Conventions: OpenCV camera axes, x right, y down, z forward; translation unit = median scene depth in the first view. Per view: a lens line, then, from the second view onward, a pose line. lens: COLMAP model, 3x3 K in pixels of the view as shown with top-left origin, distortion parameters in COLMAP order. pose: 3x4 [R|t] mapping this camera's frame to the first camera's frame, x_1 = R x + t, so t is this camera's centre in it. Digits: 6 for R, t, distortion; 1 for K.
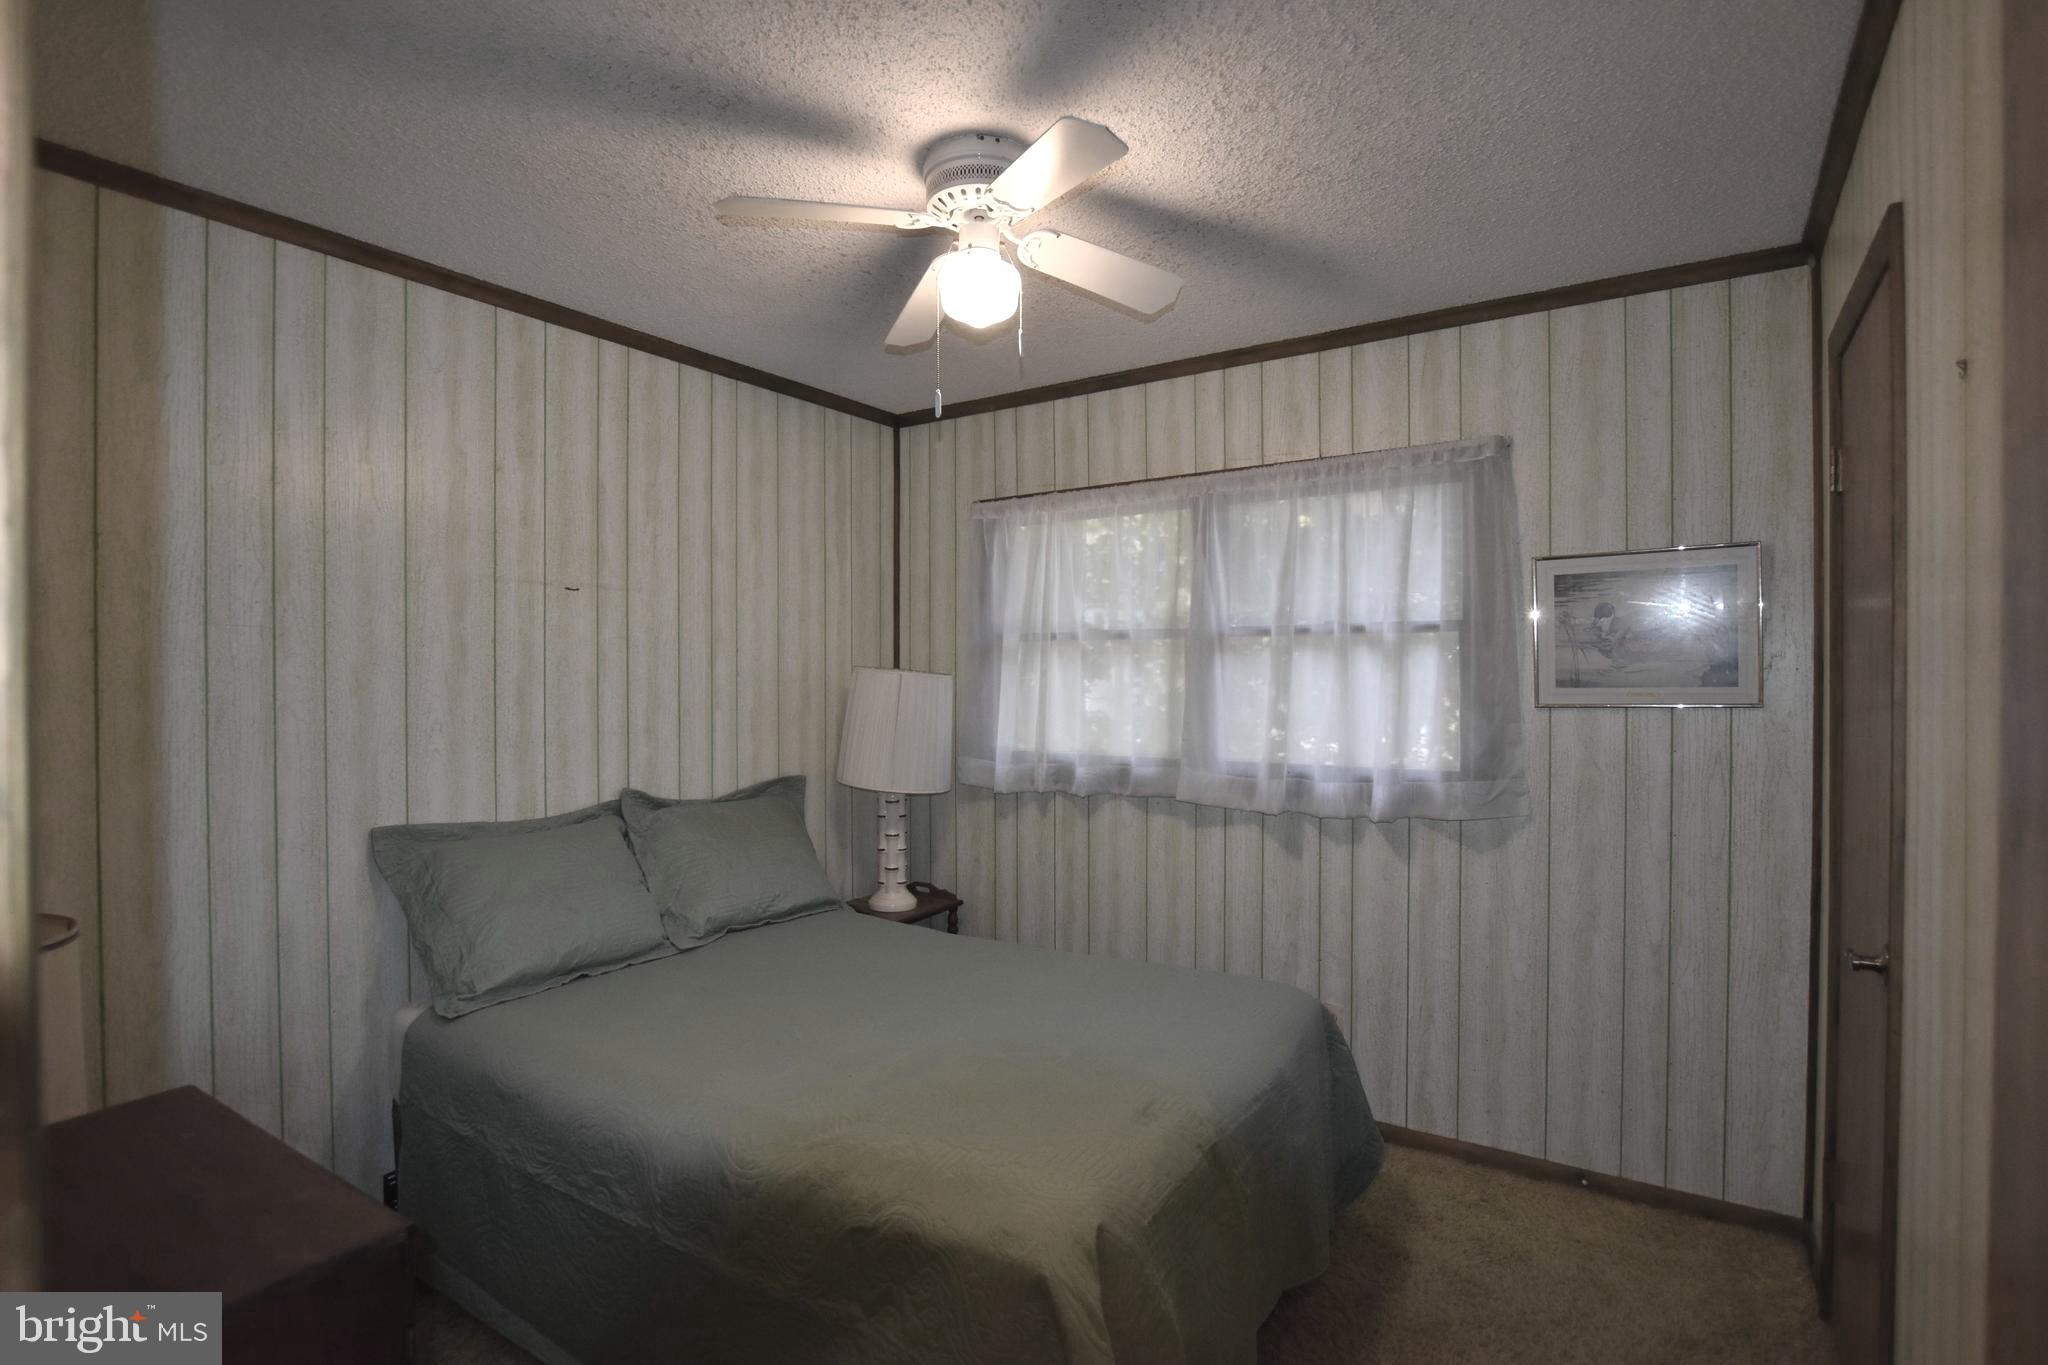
lens RADIAL K [[995.0, 0, 1024.0], [0, 995.0, 682.5], [0, 0, 1]] dist [-0.000609, -0.000082]
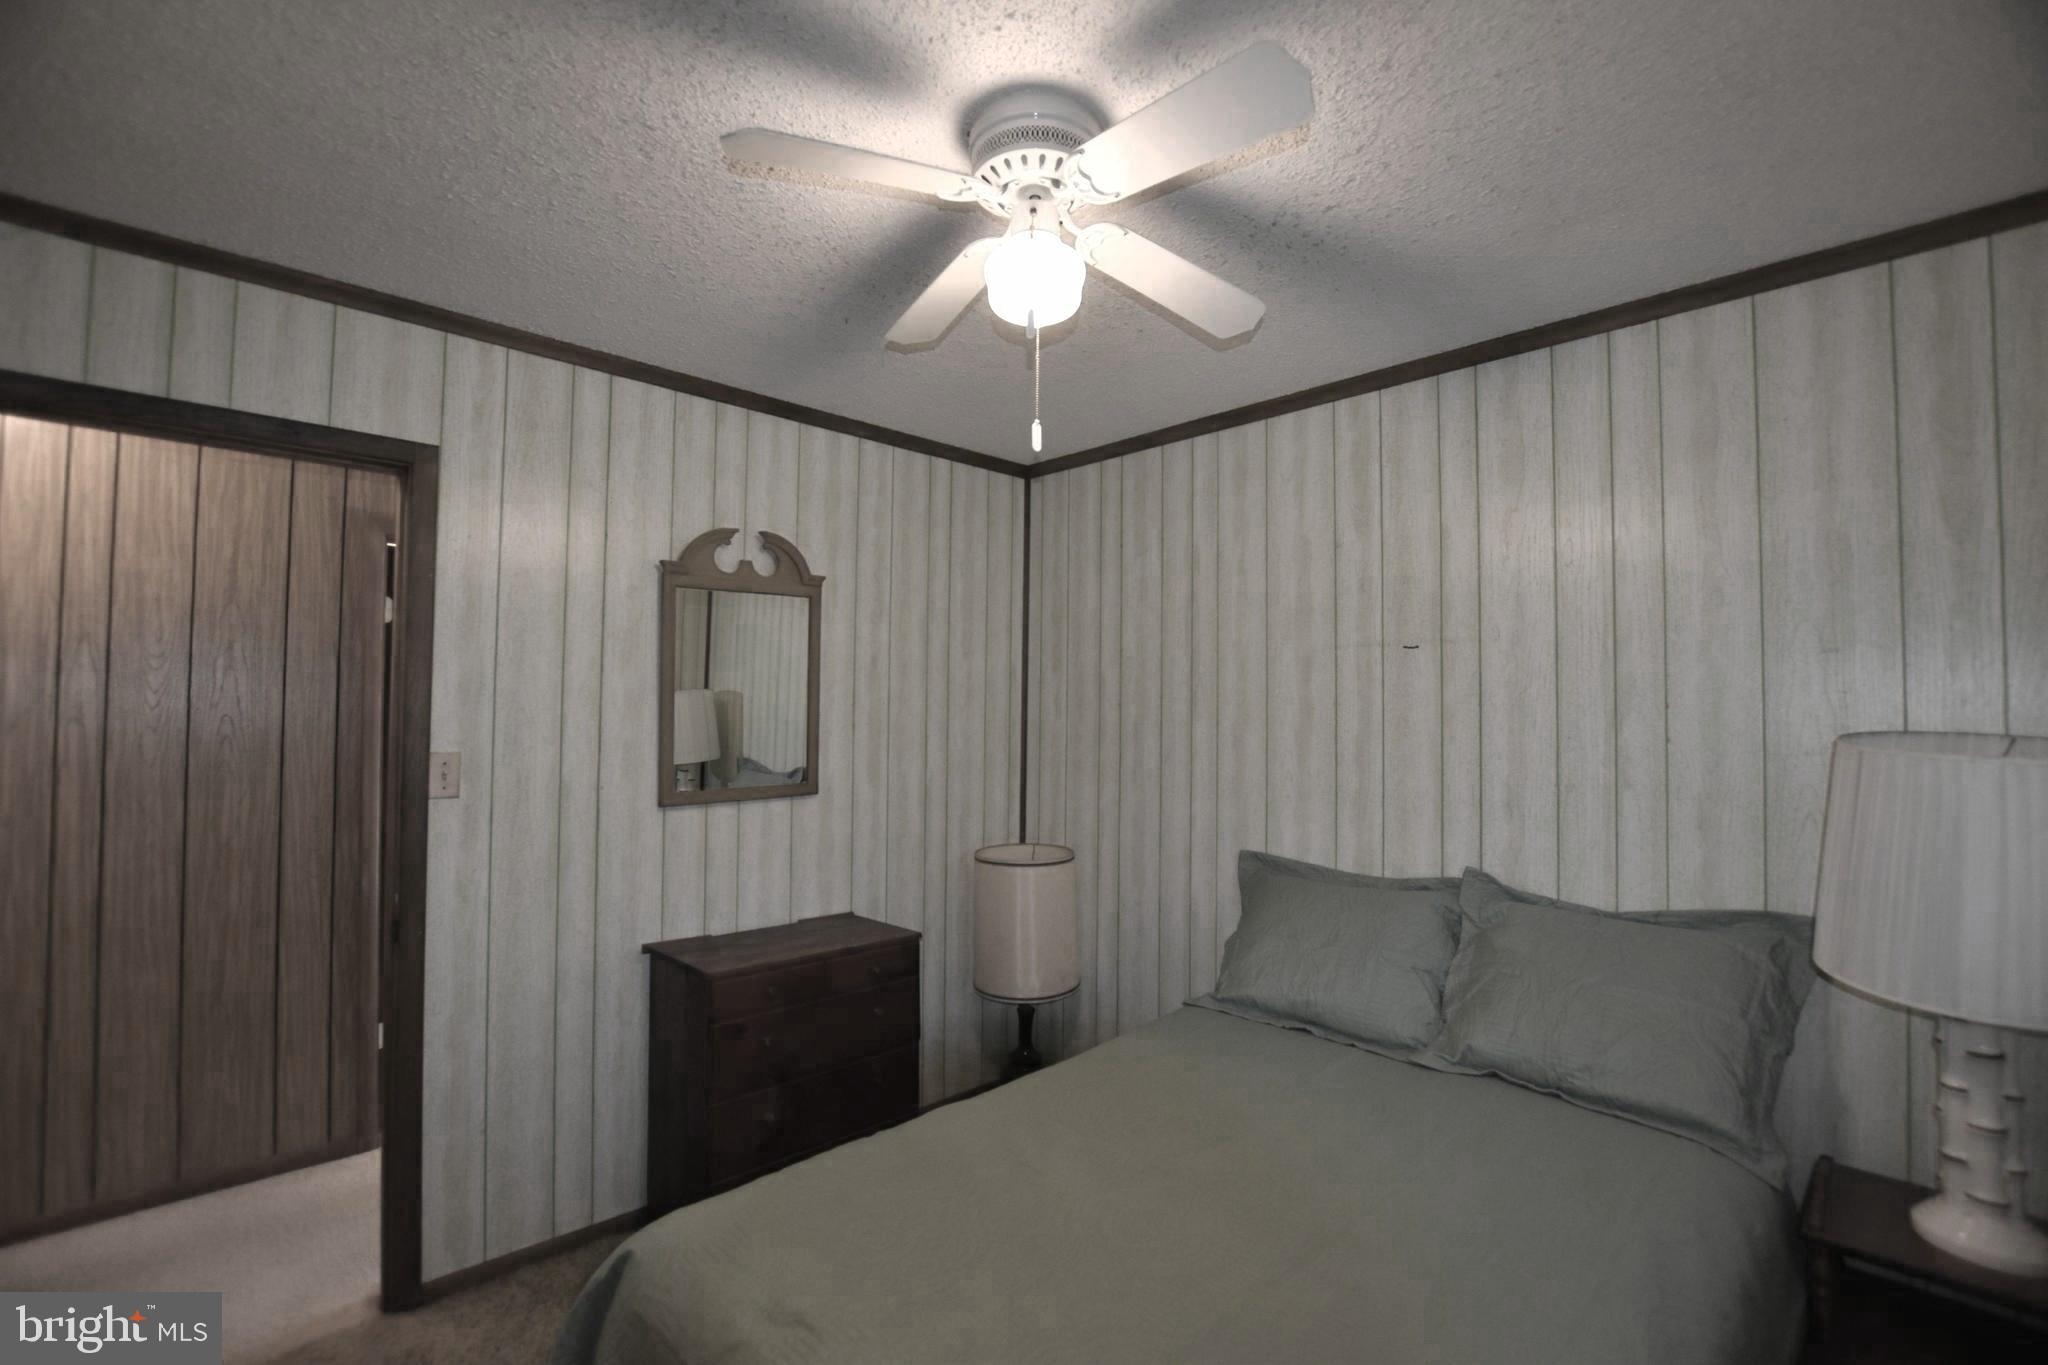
lens RADIAL K [[904.3, 0, 1022.3], [0, 904.3, 684.2], [0, 0, 1]] dist [-0.033914, 0.004705]
pose [[-0.212109, -0.027759, -0.976852, 0.488791], [-0.012841, 0.999589, -0.025617, -0.031457], [0.977162, 0.007110, -0.212378, 0.837838]]
